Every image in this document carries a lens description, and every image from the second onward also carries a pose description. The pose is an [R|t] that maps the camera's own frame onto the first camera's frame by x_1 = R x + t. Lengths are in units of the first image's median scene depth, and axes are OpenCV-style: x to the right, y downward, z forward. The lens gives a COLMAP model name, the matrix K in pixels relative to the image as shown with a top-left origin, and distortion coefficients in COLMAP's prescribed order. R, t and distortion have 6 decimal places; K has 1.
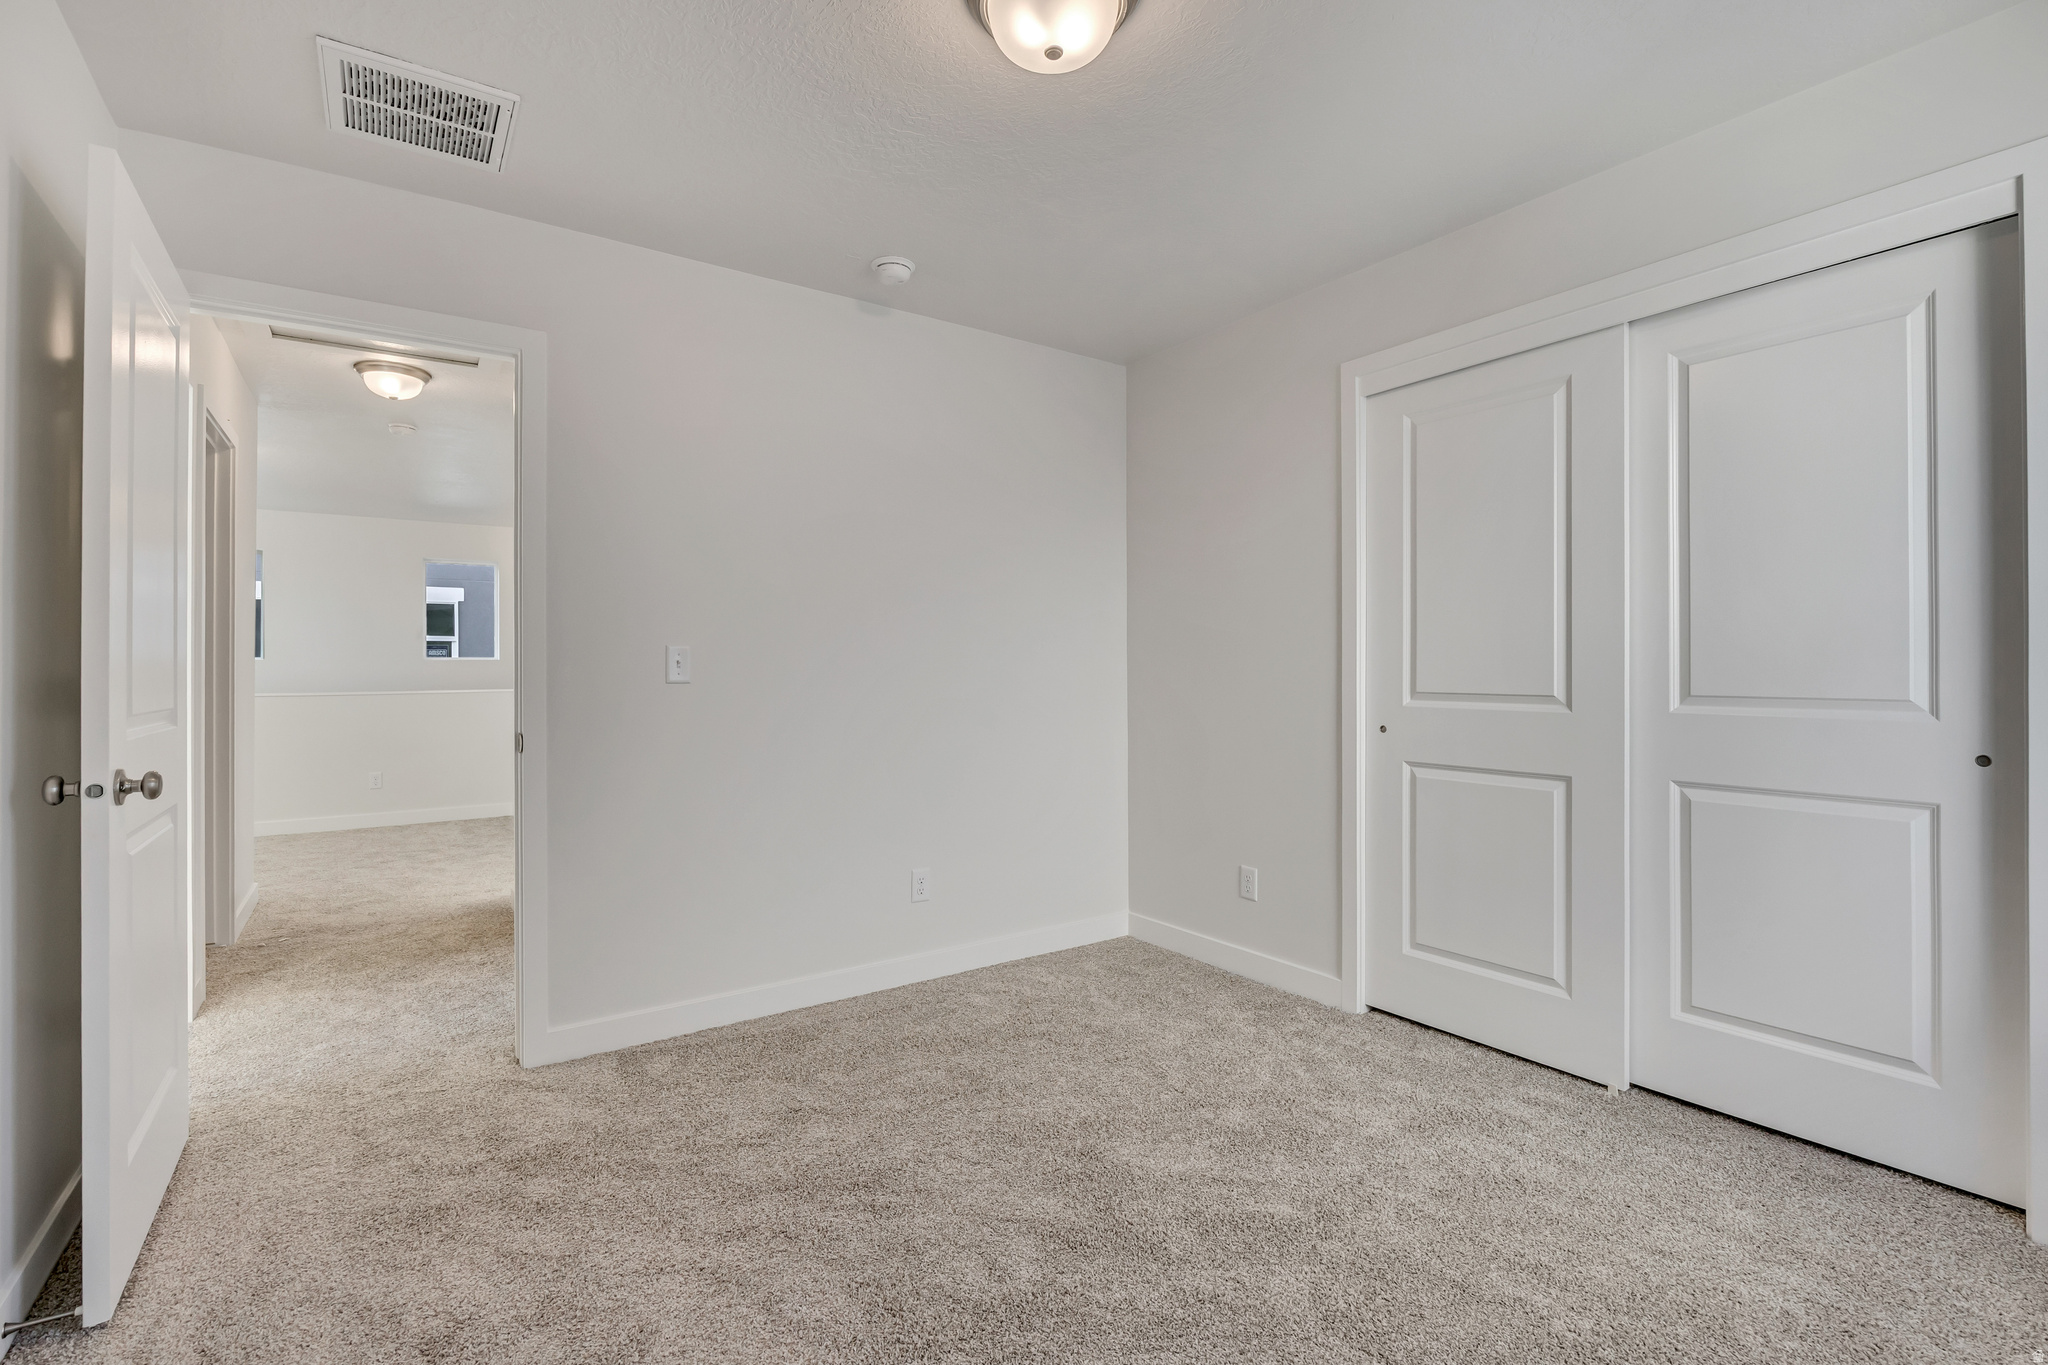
lens RADIAL K [[919.1, 0, 1024.0], [0, 919.1, 682.5], [0, 0, 1]] dist [0.000659, 0.000233]
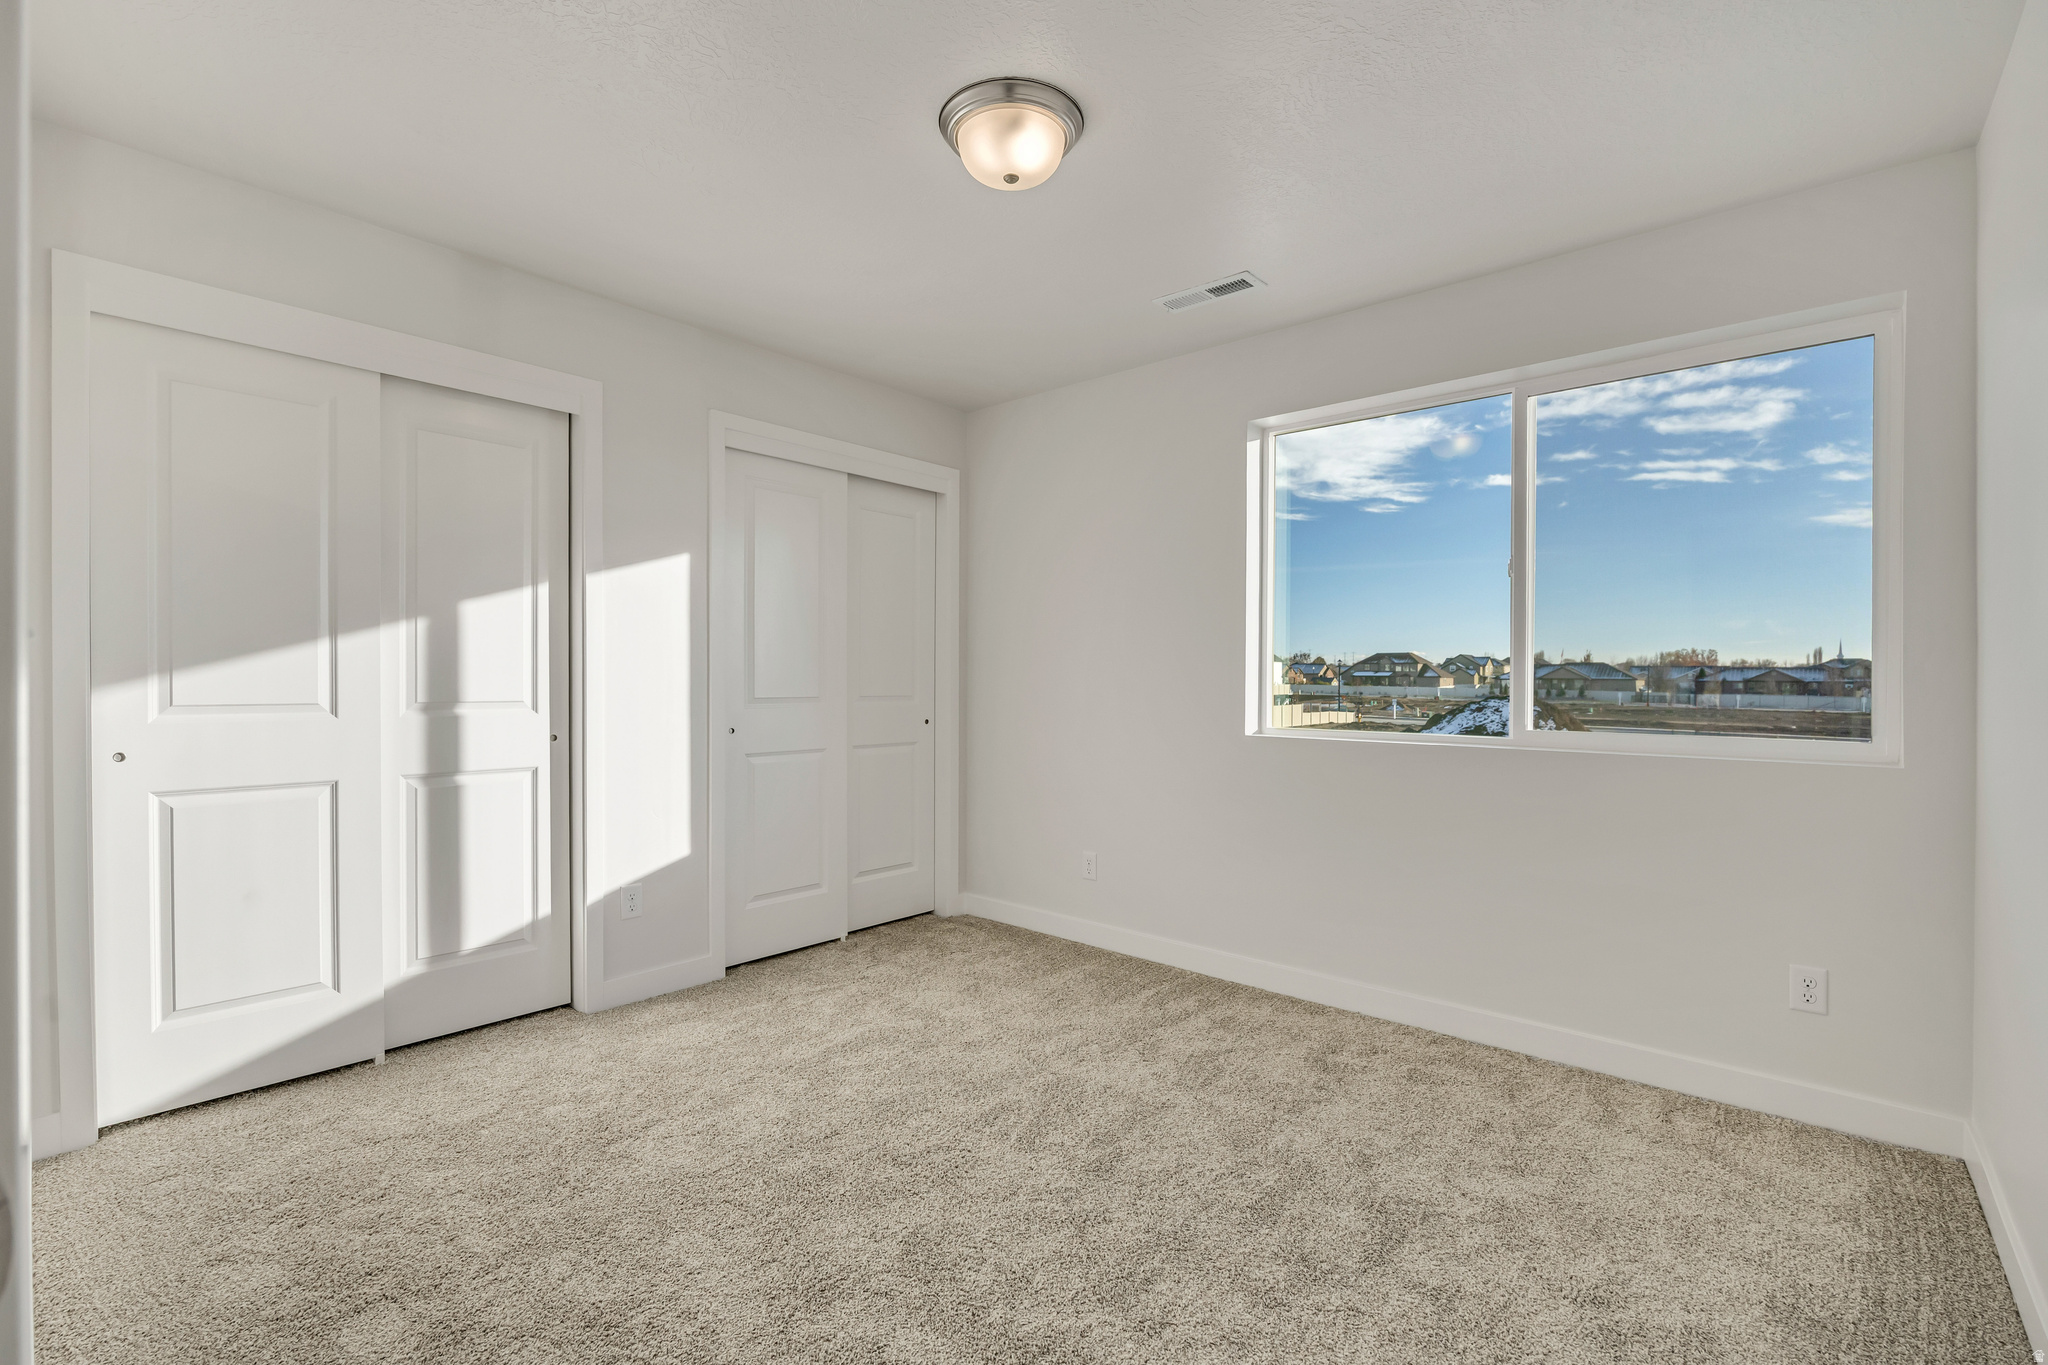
lens RADIAL K [[919.1, 0, 1024.0], [0, 919.1, 682.5], [0, 0, 1]] dist [0.000659, 0.000233]
pose [[-0.259951, -0.003845, 0.965614, -0.604691], [-0.005803, 0.999980, 0.002420, -0.015708], [-0.965604, -0.004975, -0.259968, 0.524468]]
